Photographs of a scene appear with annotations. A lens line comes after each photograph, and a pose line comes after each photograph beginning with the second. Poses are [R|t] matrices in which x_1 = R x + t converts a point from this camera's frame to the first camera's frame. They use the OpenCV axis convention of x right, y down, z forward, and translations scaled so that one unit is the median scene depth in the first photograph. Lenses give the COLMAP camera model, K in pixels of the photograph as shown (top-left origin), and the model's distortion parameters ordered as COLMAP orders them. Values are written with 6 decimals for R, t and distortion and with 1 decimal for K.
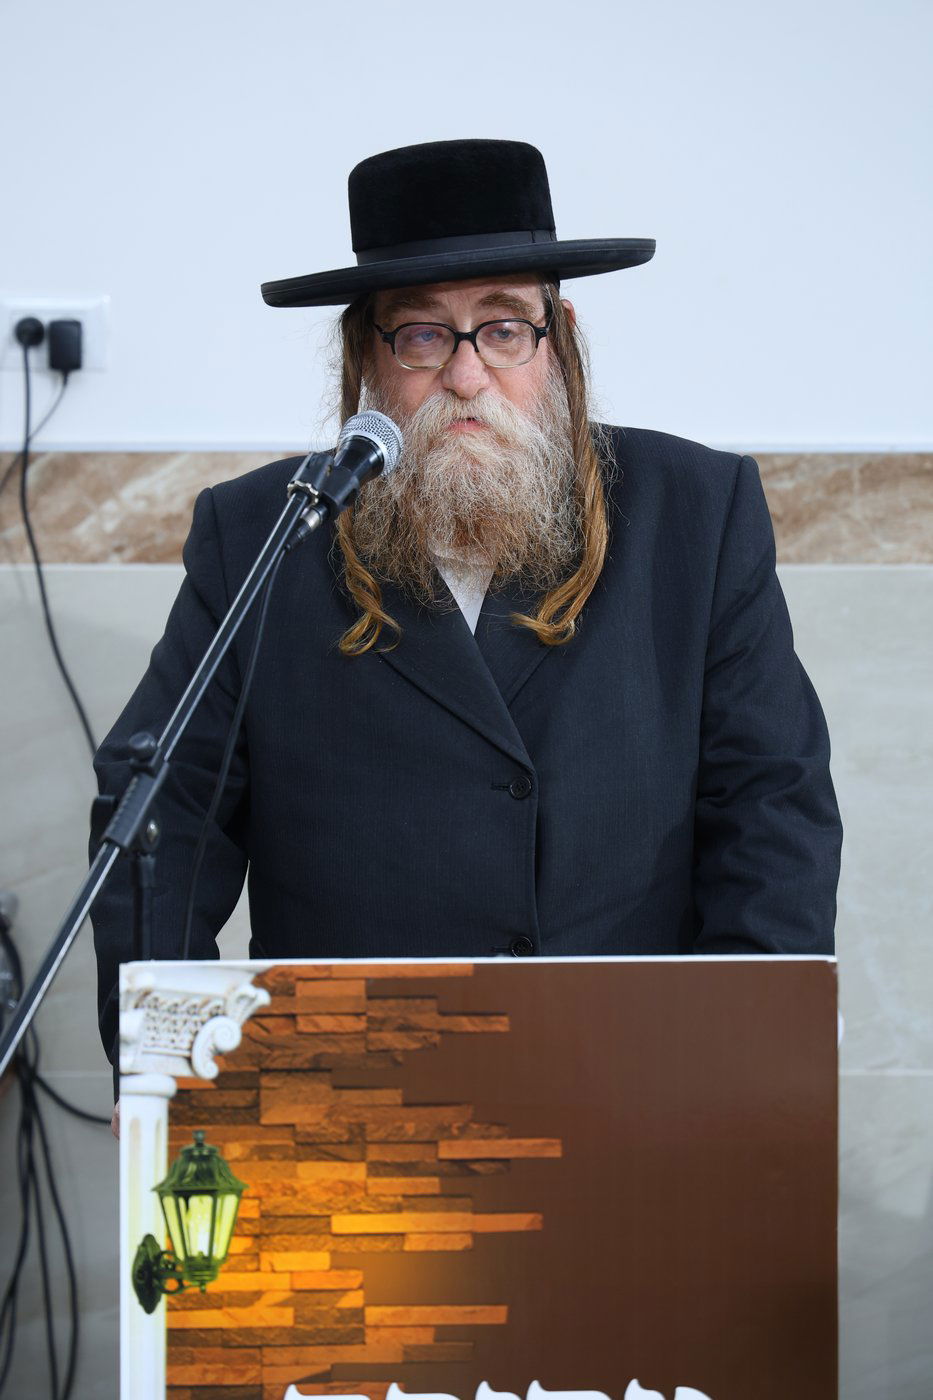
lens RADIAL K [[4604.5, 0, 465.8], [0, 4604.5, 697.5], [0, 0, 1]] dist [0.250415, 0.000000]
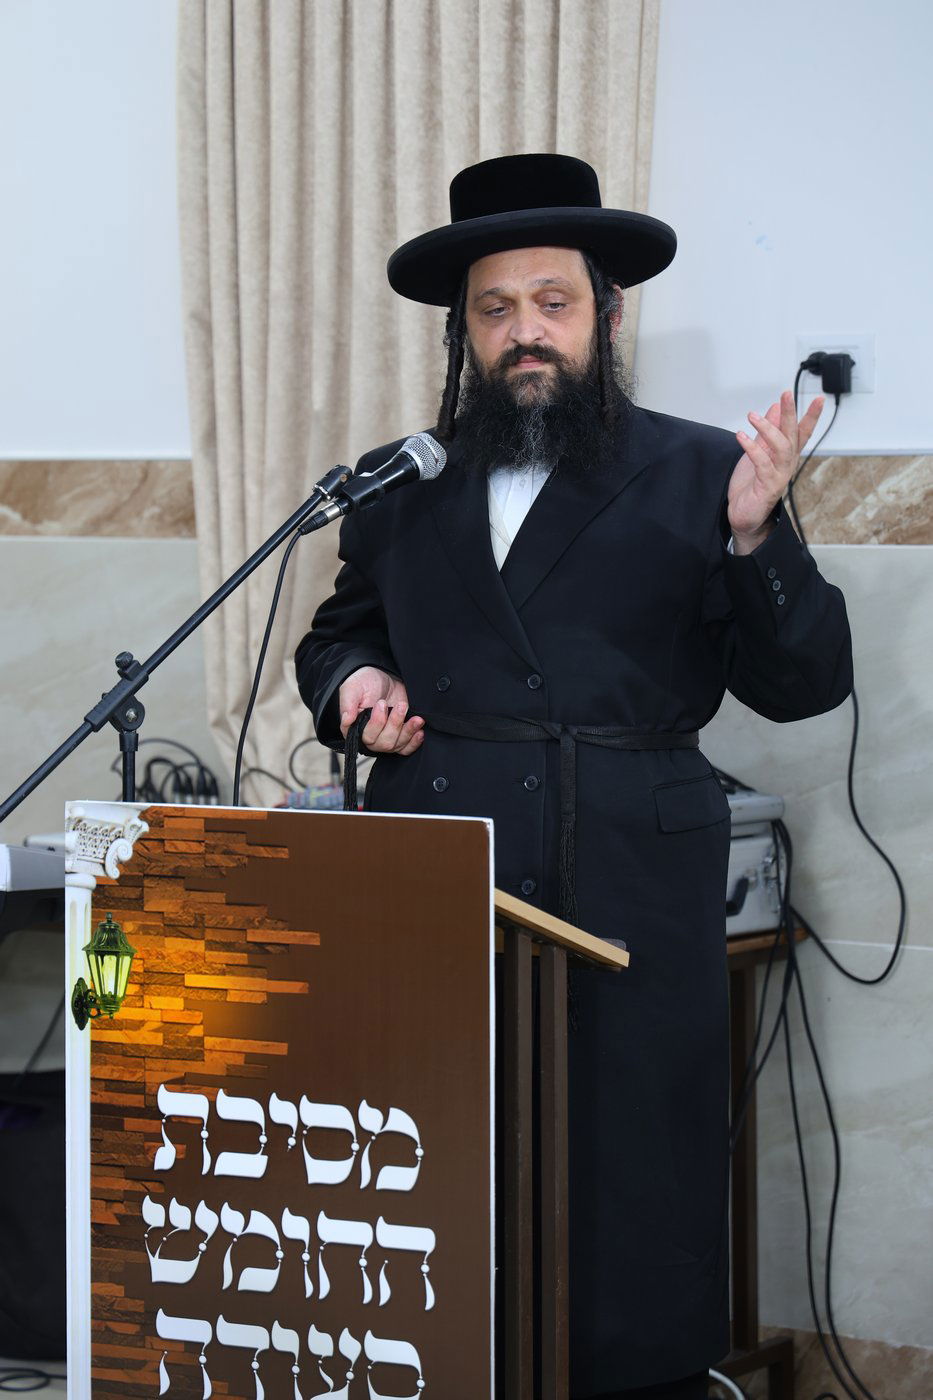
lens RADIAL K [[4604.5, 0, 466.3], [0, 4604.5, 701.4], [0, 0, 1]] dist [0.250415, 0.000000]
pose [[0.829064, 0.028683, -0.558418, 0.883264], [-0.025961, 0.999581, 0.012800, 0.001761], [0.558551, 0.003885, 0.829461, -0.194745]]
